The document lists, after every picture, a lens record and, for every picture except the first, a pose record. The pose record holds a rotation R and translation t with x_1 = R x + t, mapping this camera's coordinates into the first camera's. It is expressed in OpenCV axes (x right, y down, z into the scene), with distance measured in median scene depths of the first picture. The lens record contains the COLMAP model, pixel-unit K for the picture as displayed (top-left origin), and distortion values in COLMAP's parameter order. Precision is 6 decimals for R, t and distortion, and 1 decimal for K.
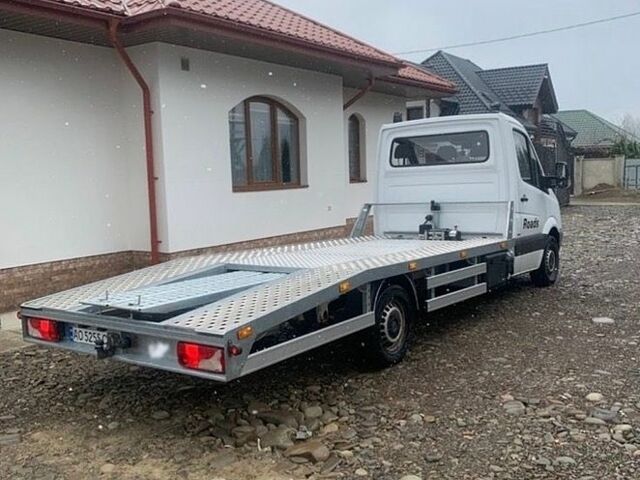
lens RADIAL K [[624.4, 0, 322.4], [0, 624.4, 239.3], [0, 0, 1]] dist [0.033056, 0.001214]
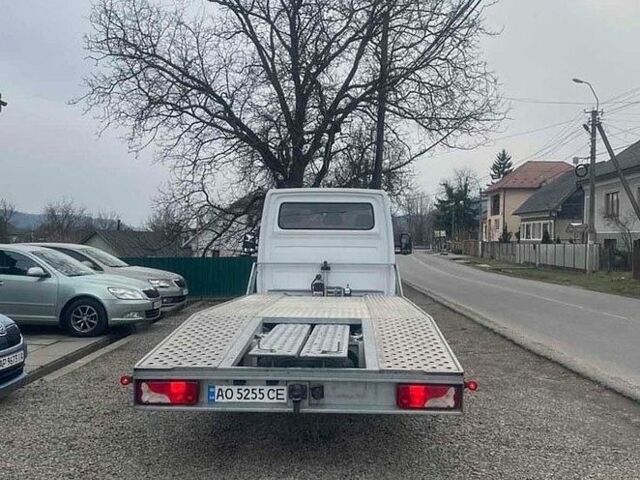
lens RADIAL K [[624.4, 0, 322.4], [0, 624.4, 239.3], [0, 0, 1]] dist [0.033056, 0.001214]
pose [[0.835600, 0.050651, 0.546998, -0.458134], [0.006442, 0.994768, -0.101955, 0.012617], [-0.549300, 0.088718, 0.830902, 0.081891]]
